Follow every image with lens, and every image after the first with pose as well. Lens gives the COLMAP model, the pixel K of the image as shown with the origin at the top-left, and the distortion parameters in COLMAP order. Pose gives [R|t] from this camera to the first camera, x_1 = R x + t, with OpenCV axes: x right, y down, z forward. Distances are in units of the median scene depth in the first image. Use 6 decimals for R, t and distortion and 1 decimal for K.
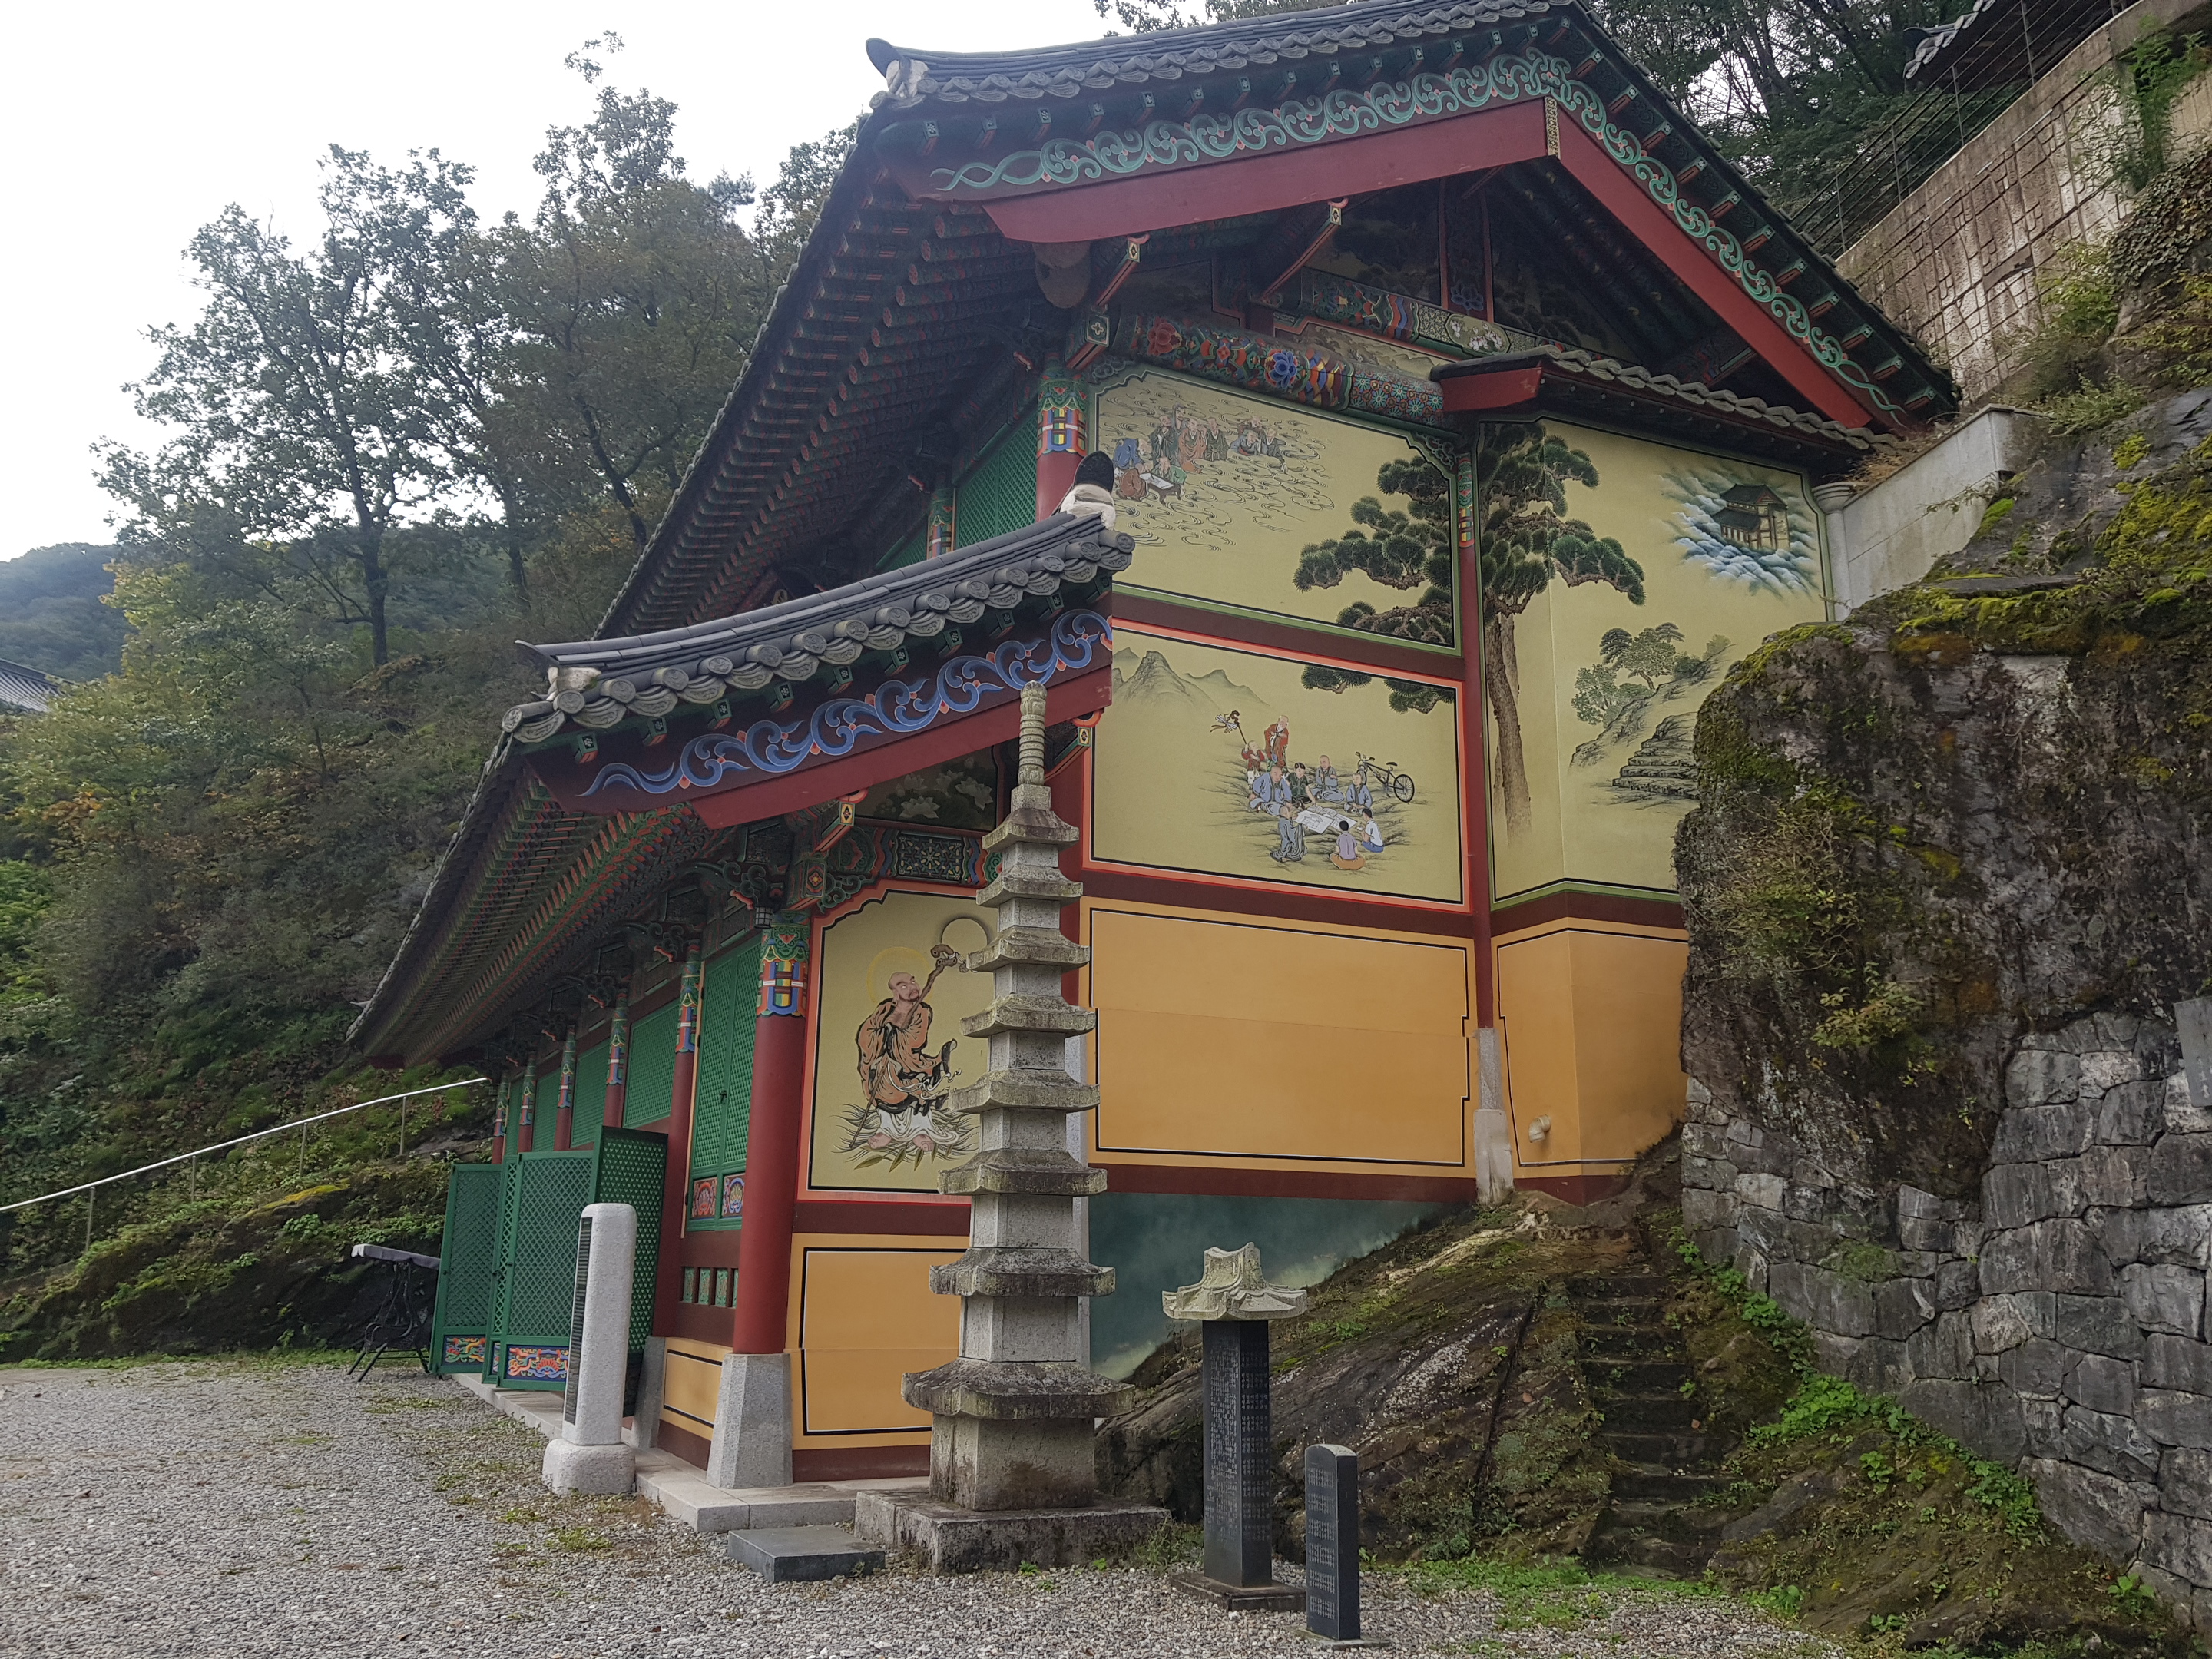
lens RADIAL K [[1723.2, 0, 1109.2], [0, 1723.2, 830.8], [0, 0, 1]] dist [0.070143, -0.111735]
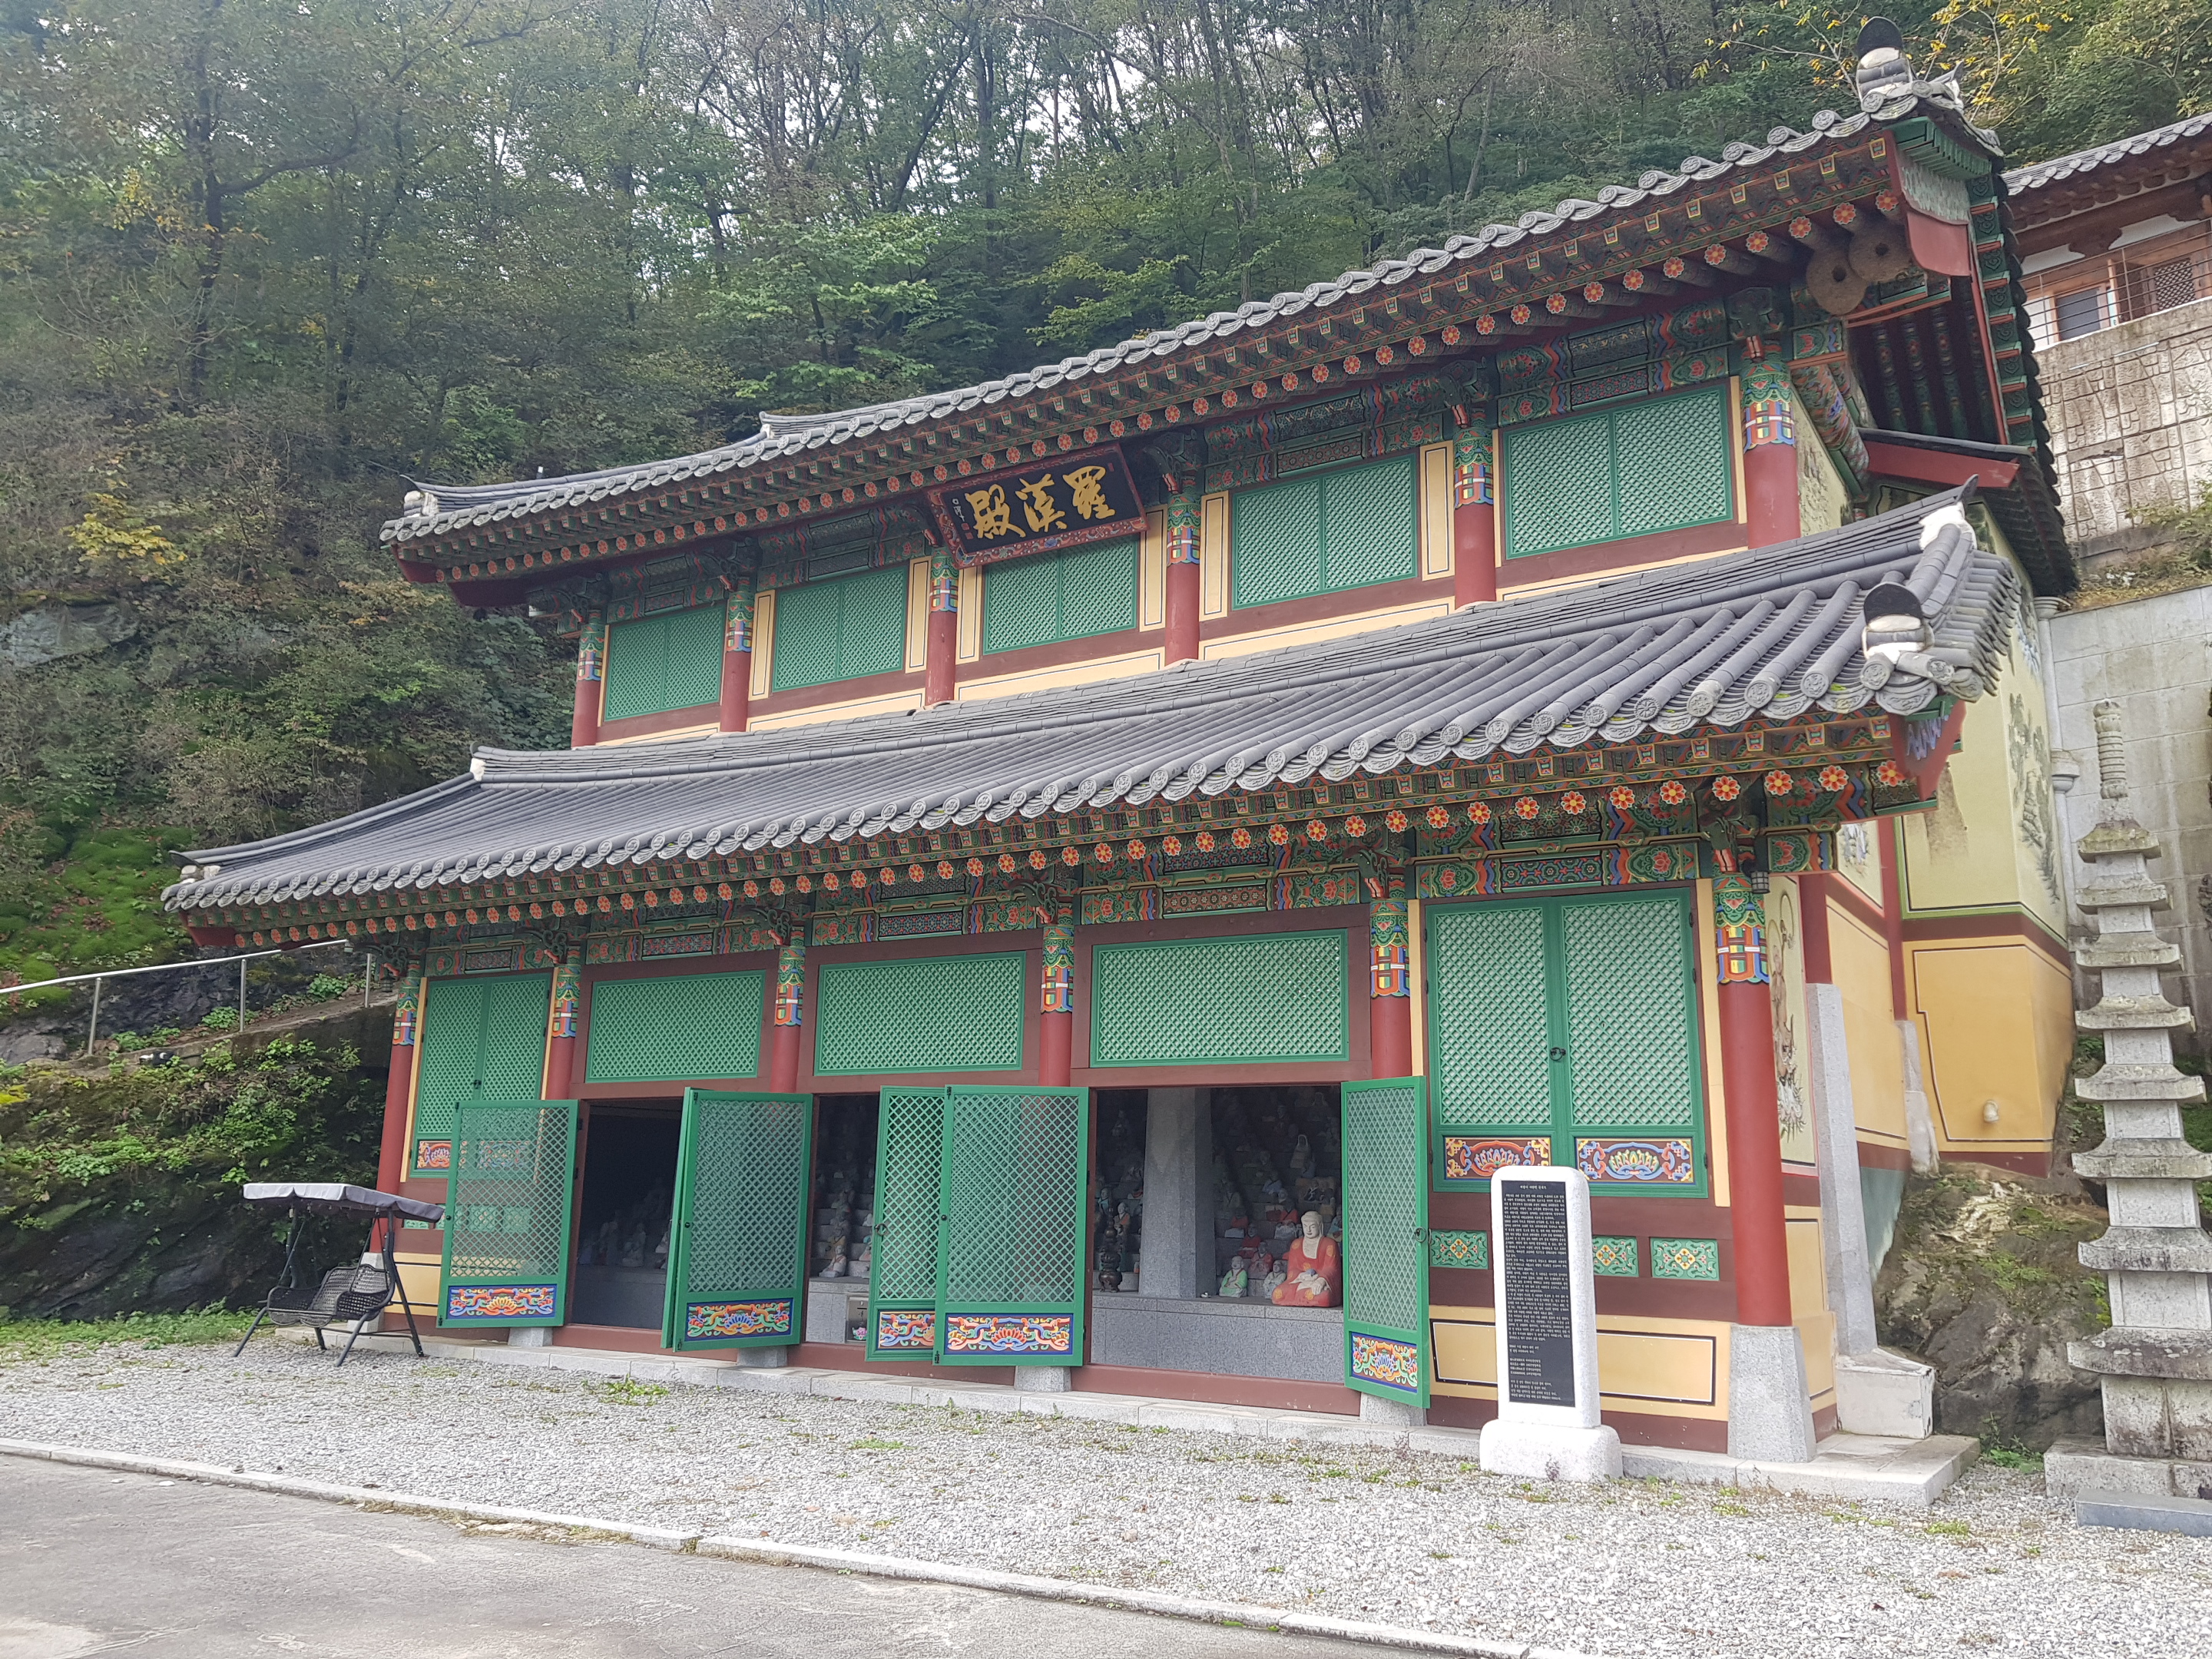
lens RADIAL K [[1723.2, 0, 1109.2], [0, 1723.2, 825.6], [0, 0, 1]] dist [0.070143, -0.111735]
pose [[0.842012, 0.113796, 0.527320, -0.771290], [-0.136650, 0.990609, 0.004427, 0.047739], [-0.521864, -0.075786, 0.849656, 0.271239]]
